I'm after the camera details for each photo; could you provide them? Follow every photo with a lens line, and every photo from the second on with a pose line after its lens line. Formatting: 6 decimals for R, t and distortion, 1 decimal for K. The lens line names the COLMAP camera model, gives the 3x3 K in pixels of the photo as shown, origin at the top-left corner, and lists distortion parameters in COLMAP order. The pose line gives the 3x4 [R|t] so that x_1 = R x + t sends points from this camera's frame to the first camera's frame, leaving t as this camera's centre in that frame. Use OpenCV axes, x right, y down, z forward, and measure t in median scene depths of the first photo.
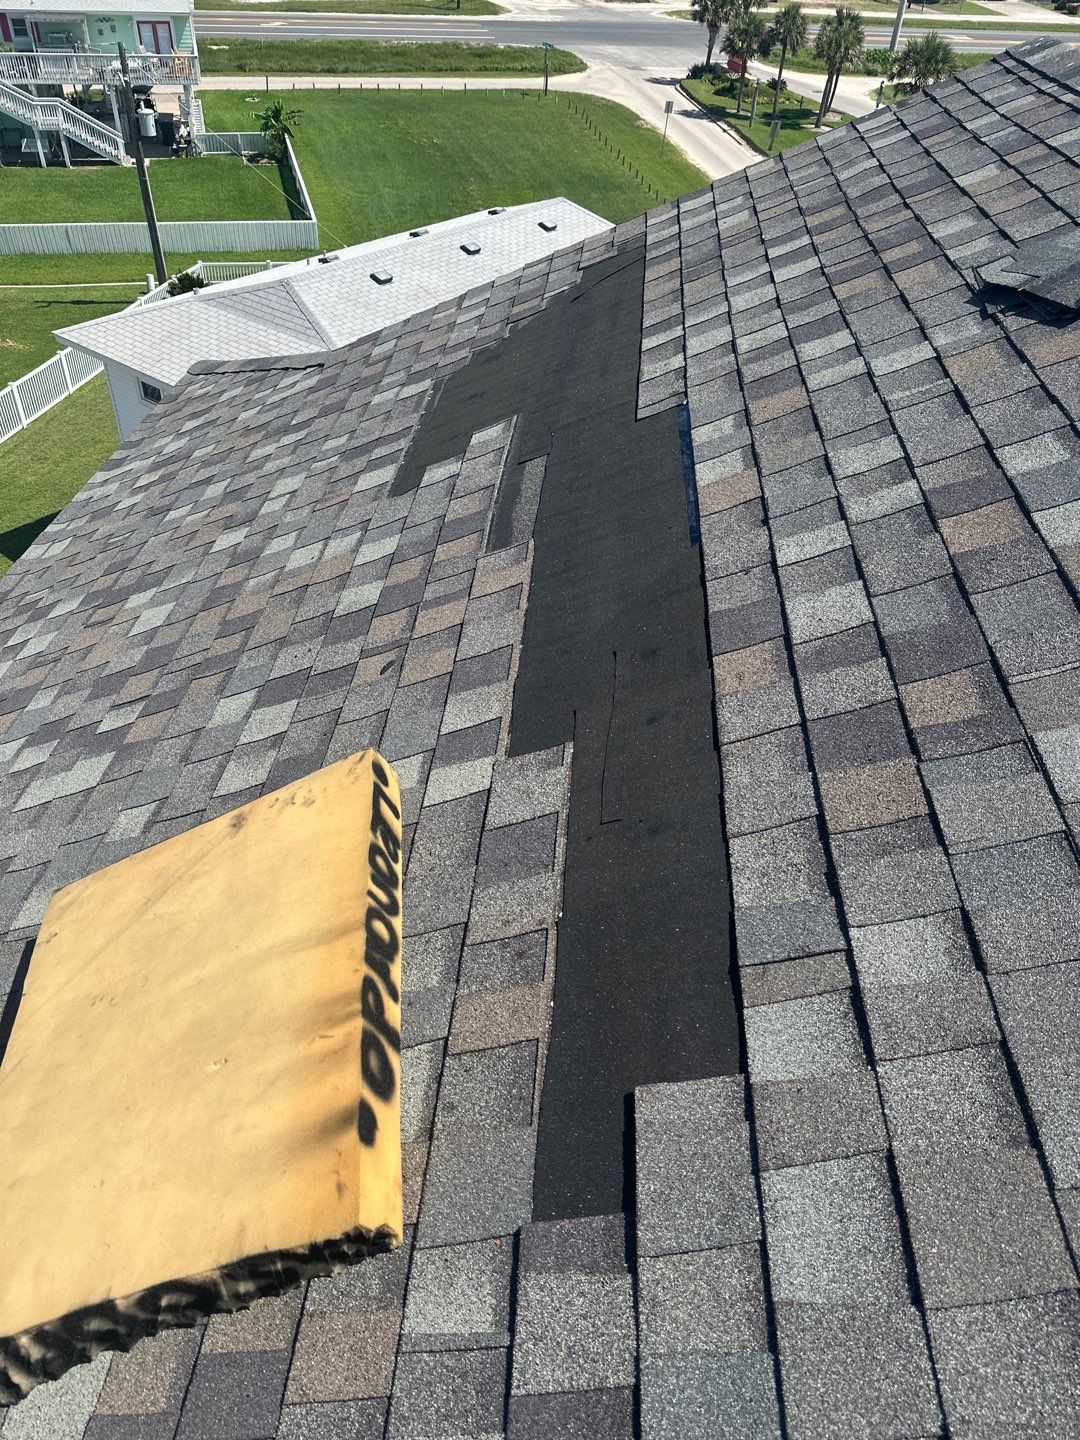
lens RADIAL K [[1016.9, 0, 555.3], [0, 1016.9, 741.0], [0, 0, 1]] dist [0.043125, -0.046691]
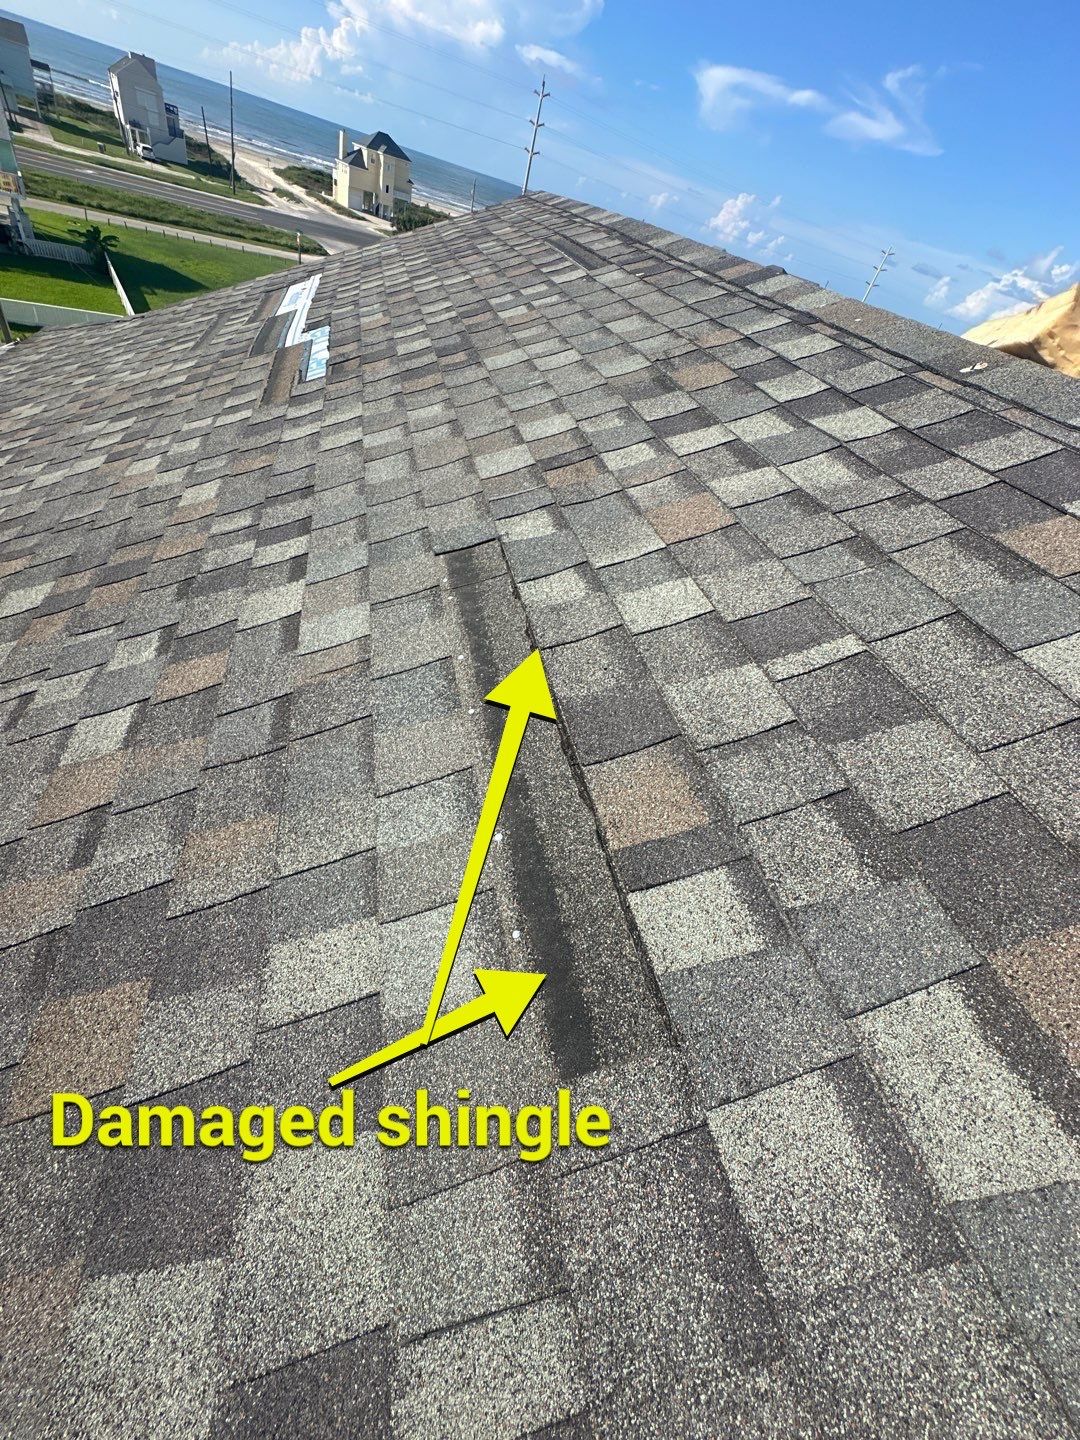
lens RADIAL K [[578.1, 0, 548.1], [0, 578.1, 722.3], [0, 0, 1]] dist [0.000532, 0.000257]
pose [[0.938022, -0.061247, 0.341120, 0.030103], [0.035266, 0.996020, 0.081858, 0.275670], [-0.344776, -0.064754, 0.936449, -0.157213]]
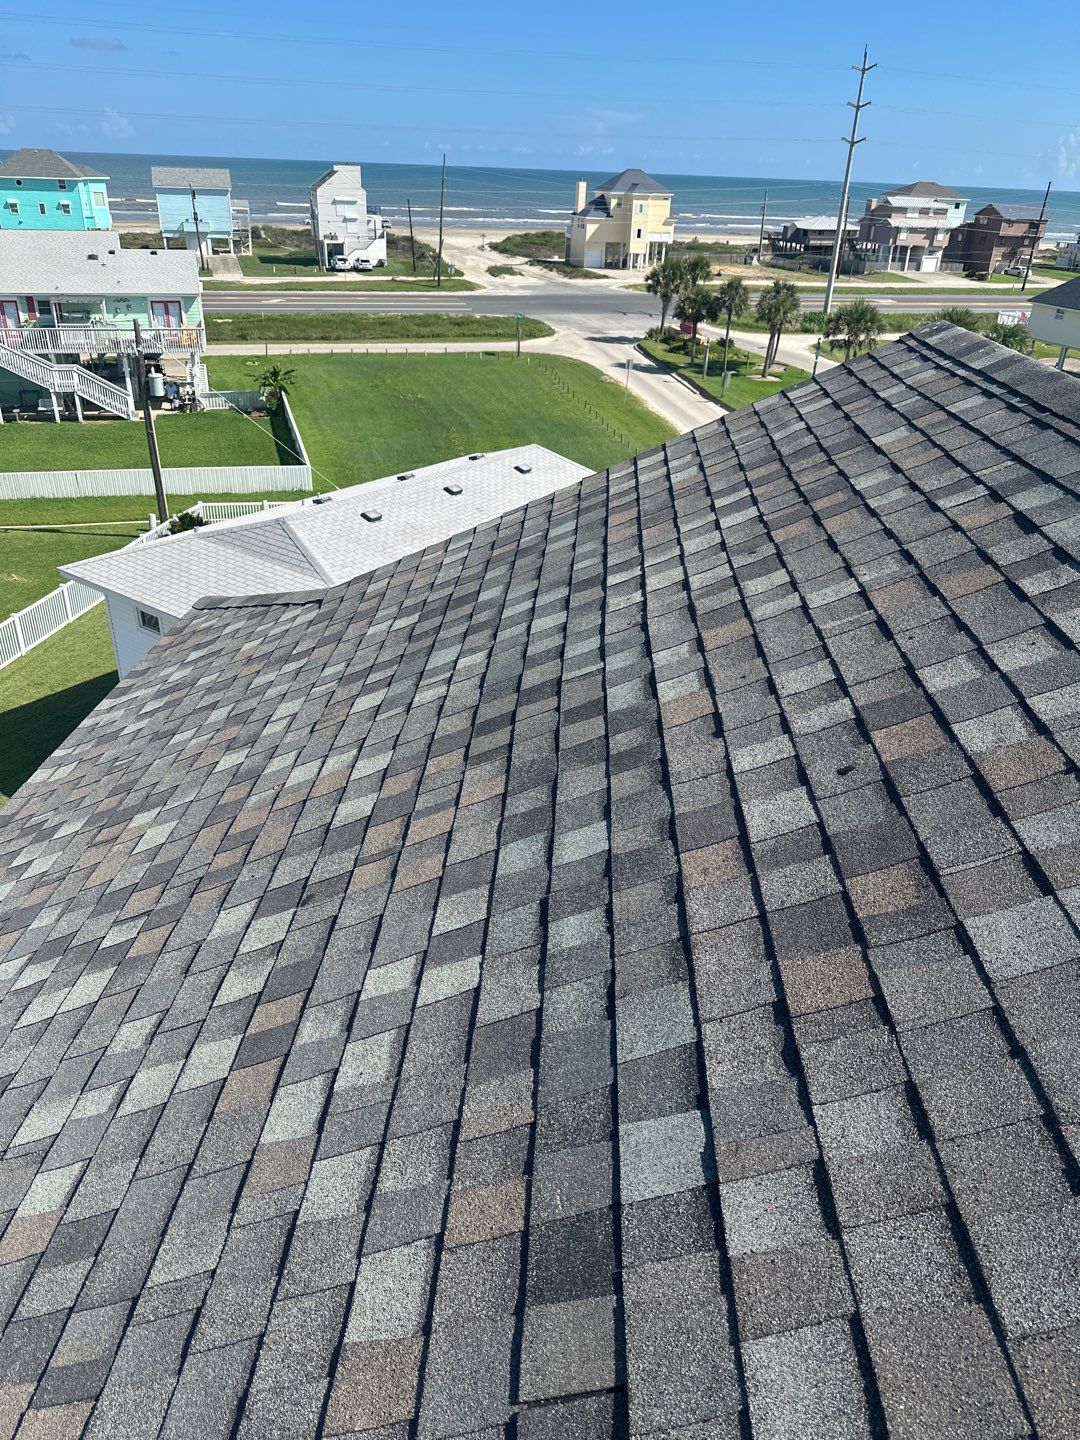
lens RADIAL K [[1016.9, 0, 559.6], [0, 1016.9, 733.3], [0, 0, 1]] dist [0.043125, -0.046691]
pose [[0.999407, -0.026340, 0.022159, 0.001305], [0.030324, 0.978350, -0.204724, 0.004079], [-0.016287, 0.205275, 0.978569, -0.049864]]
